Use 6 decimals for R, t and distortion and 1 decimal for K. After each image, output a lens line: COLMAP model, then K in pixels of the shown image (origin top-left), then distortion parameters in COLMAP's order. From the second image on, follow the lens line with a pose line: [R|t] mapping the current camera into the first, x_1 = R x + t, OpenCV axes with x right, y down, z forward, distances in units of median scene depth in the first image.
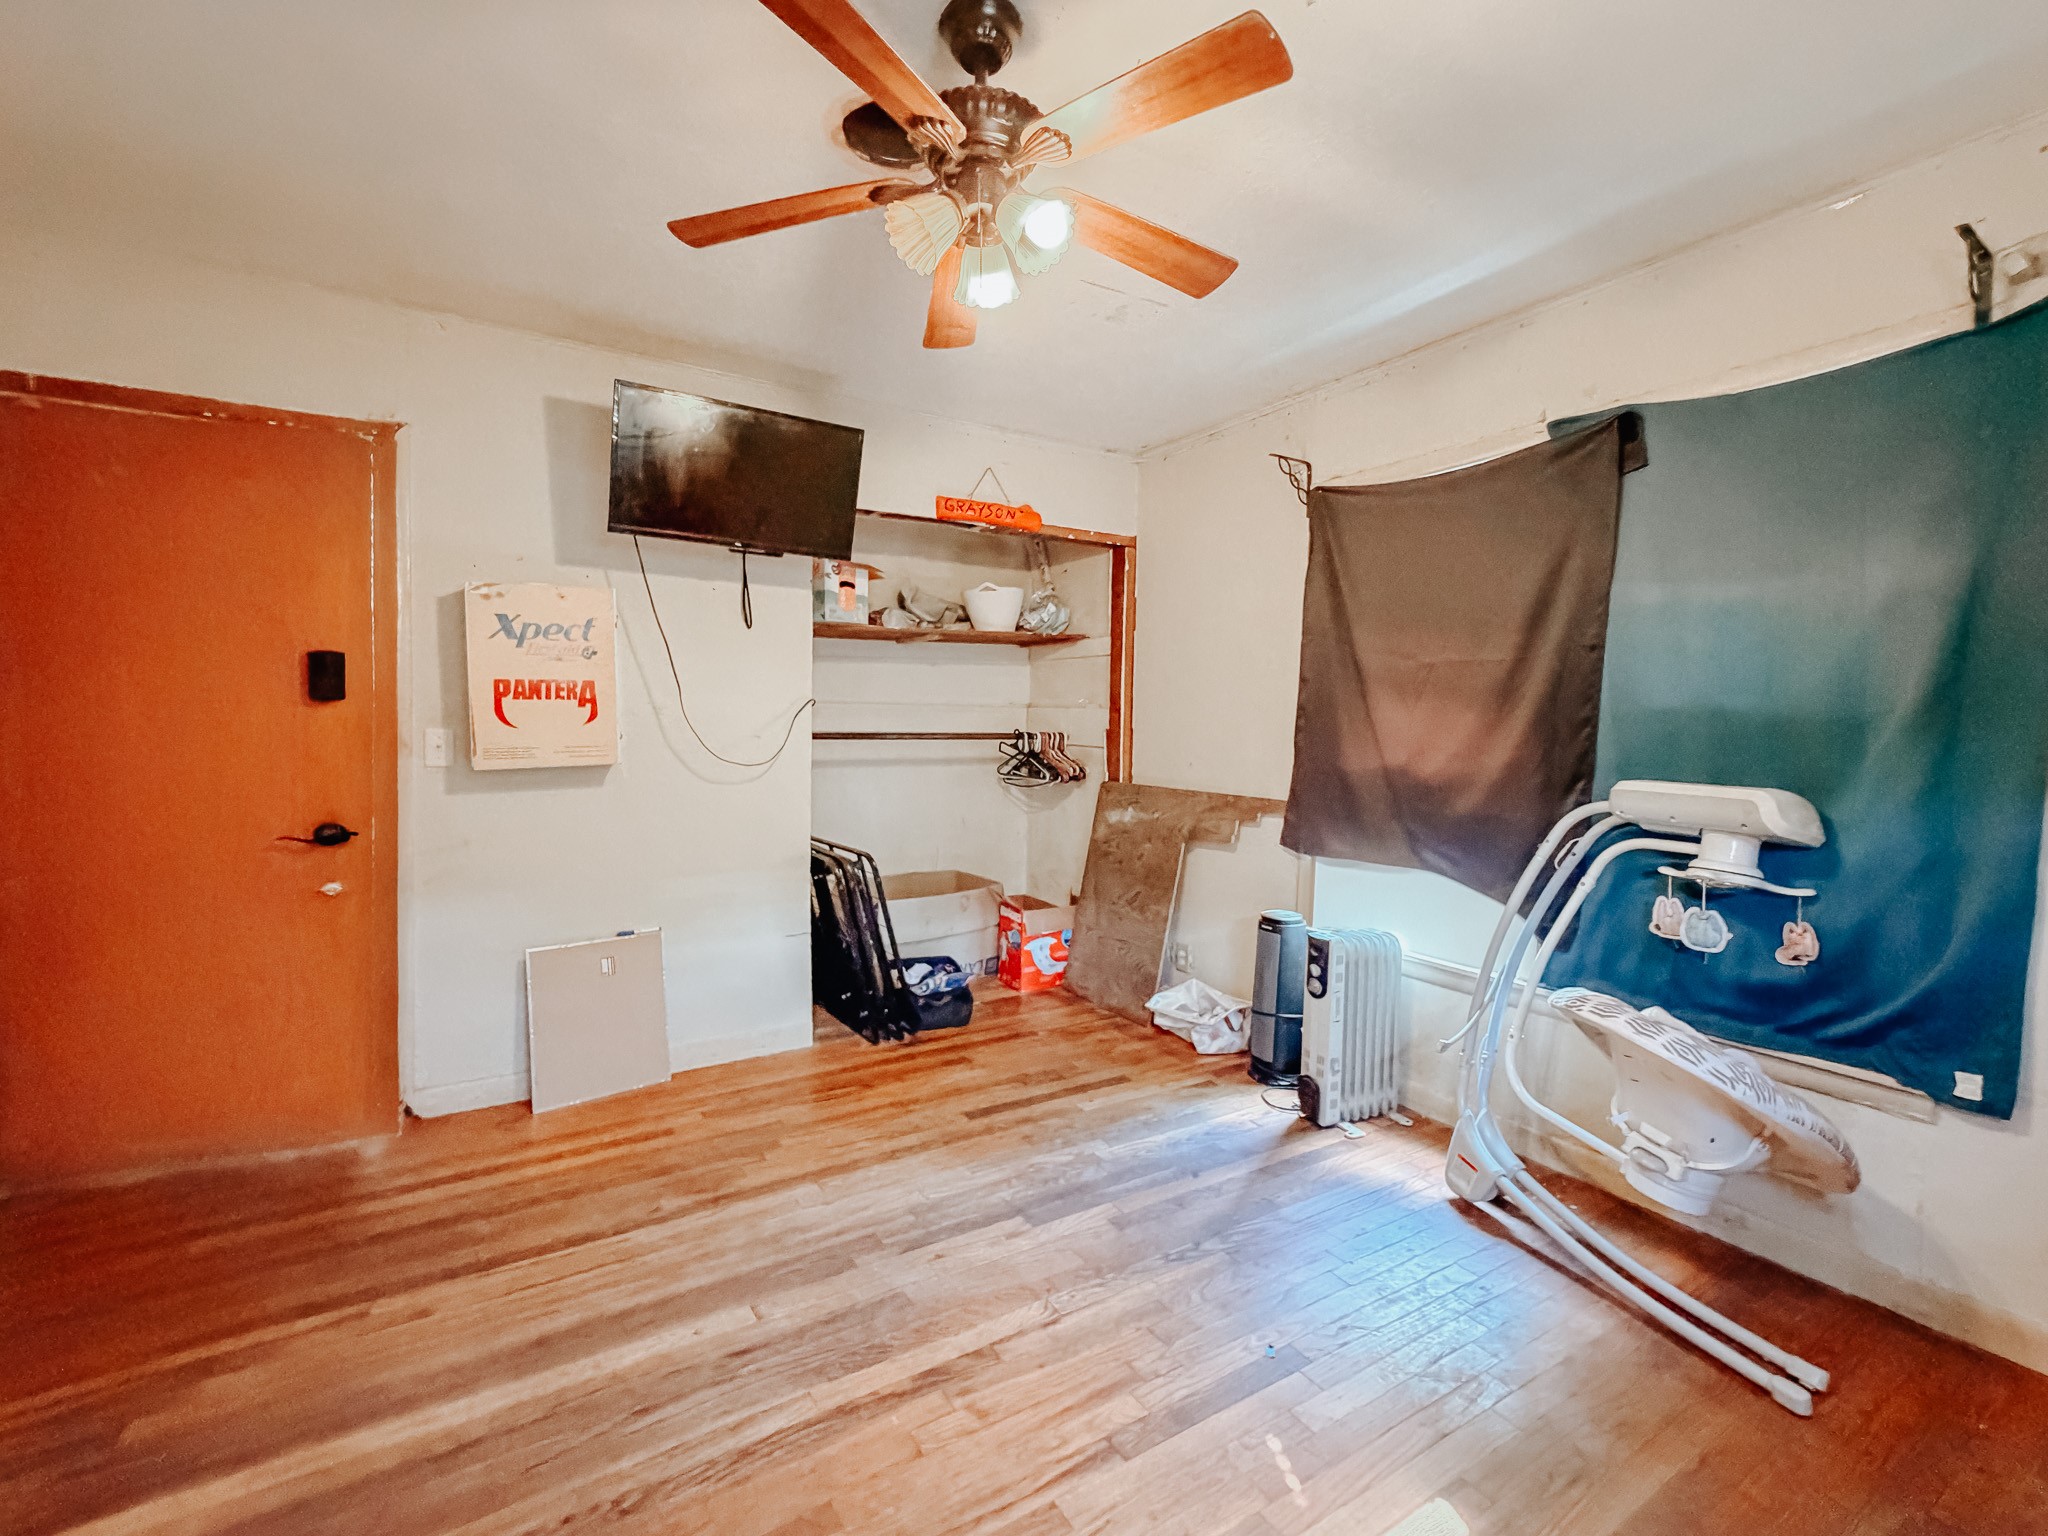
lens RADIAL K [[860.6, 0, 1032.2], [0, 860.6, 757.1], [0, 0, 1]] dist [-0.000375, -0.000205]
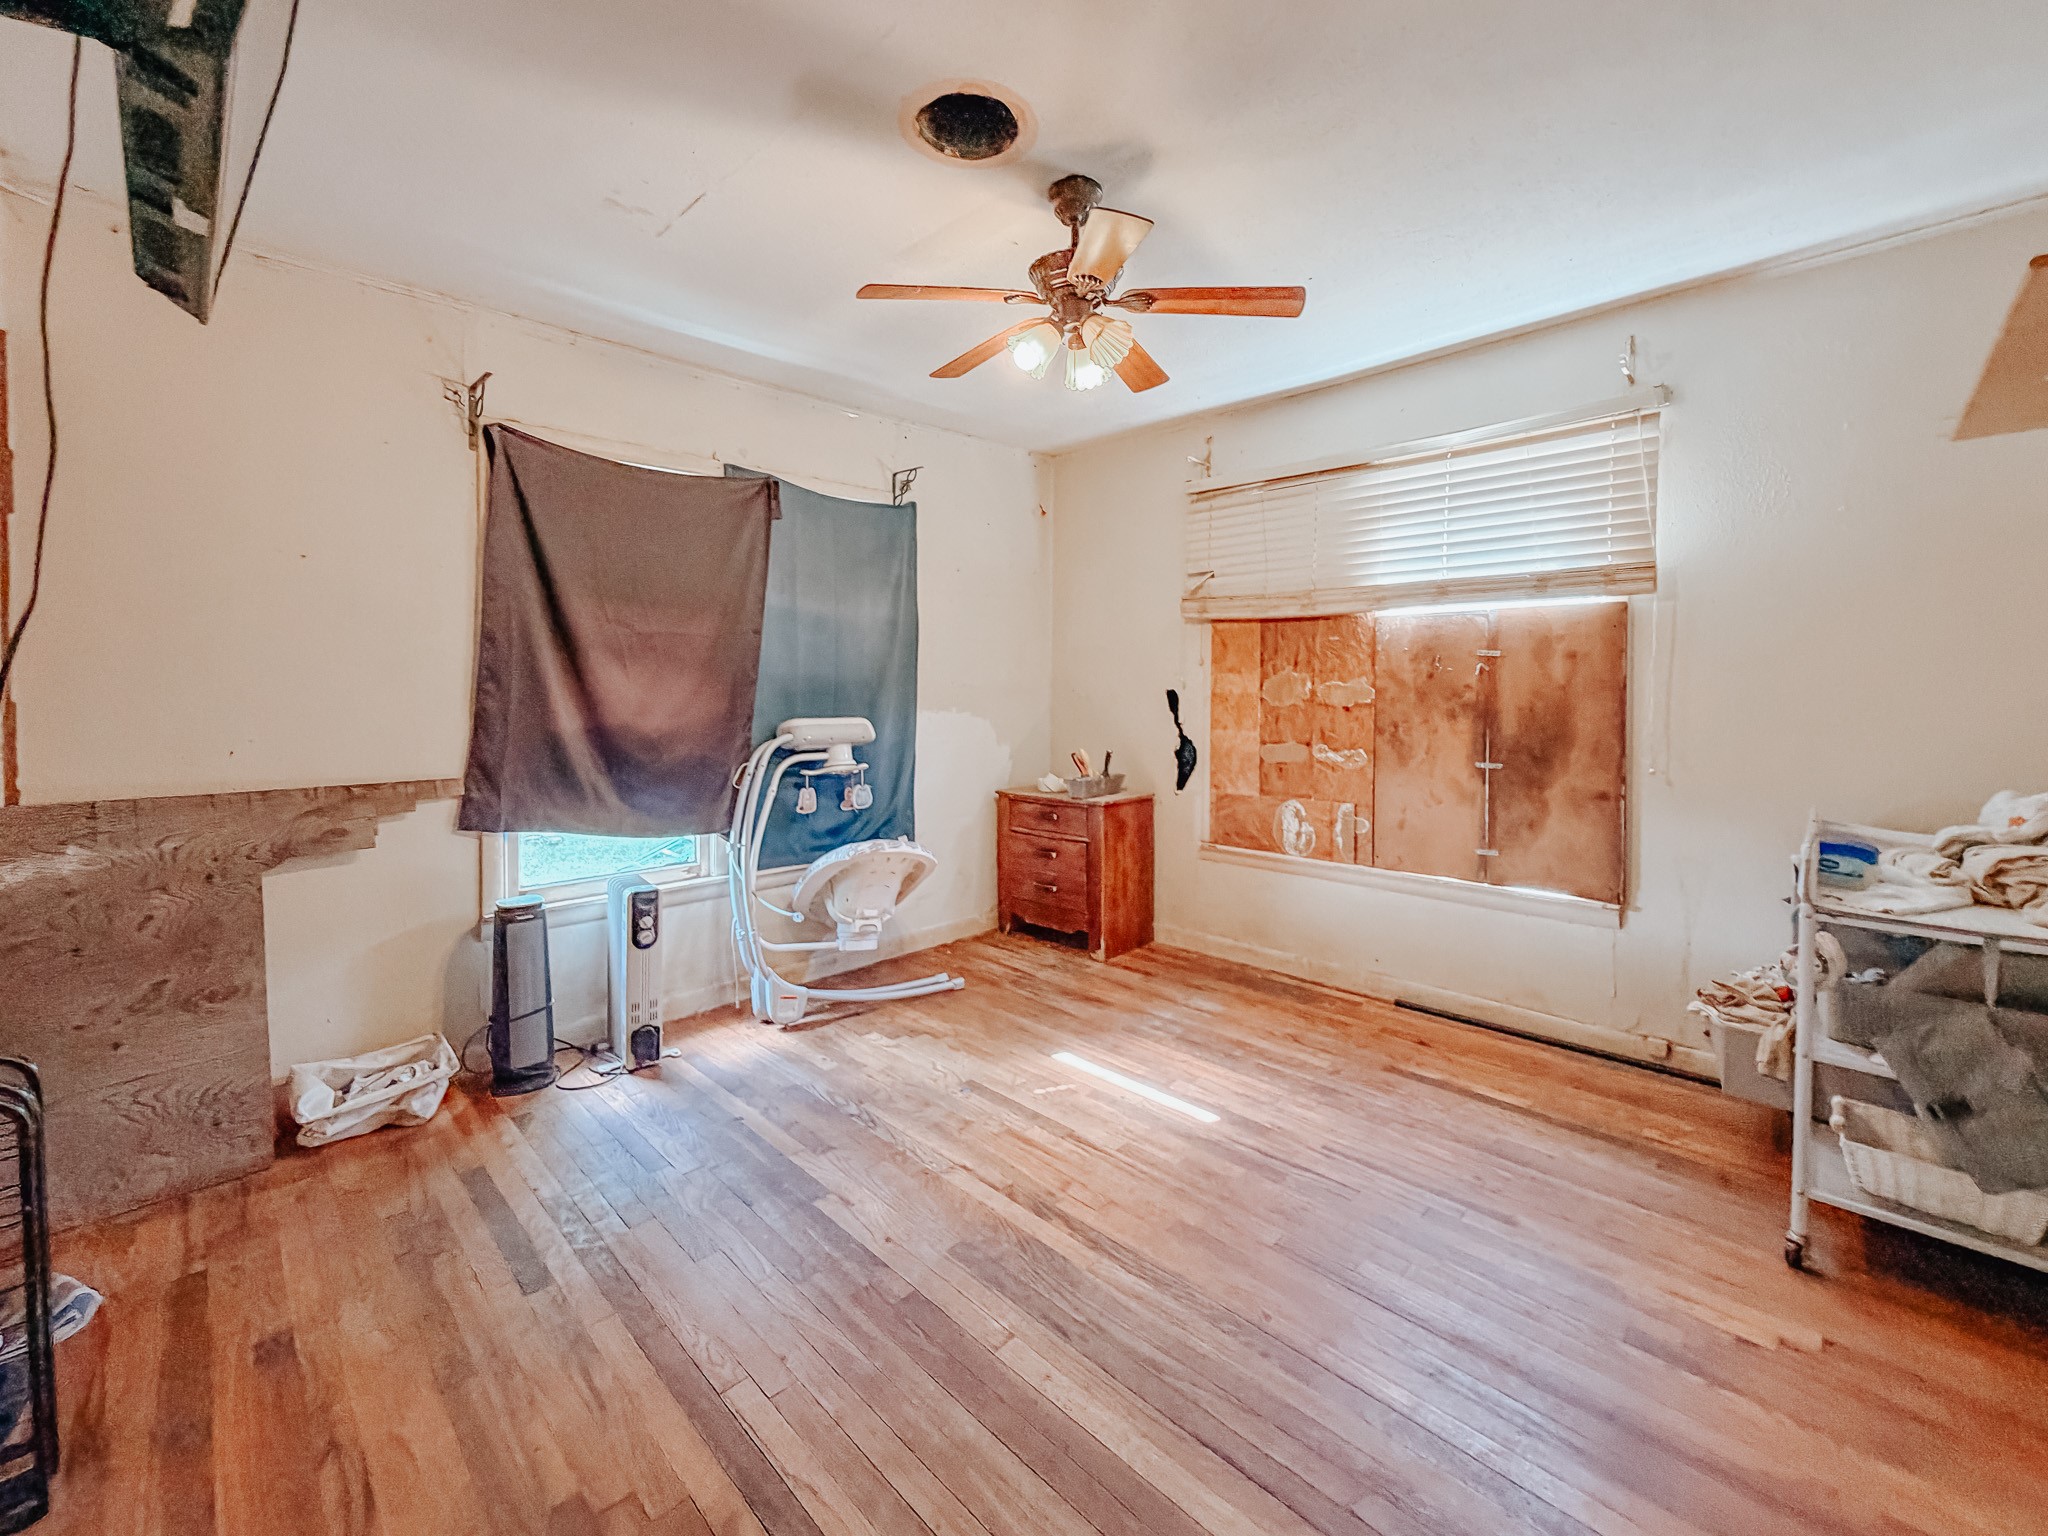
lens RADIAL K [[887.5, 0, 1031.7], [0, 887.5, 707.5], [0, 0, 1]] dist [-0.000753, -0.000278]
pose [[-0.225245, -0.042612, 0.973370, -0.858874], [0.039022, 0.997847, 0.052714, -0.052948], [-0.973520, 0.049857, -0.223098, 0.811692]]
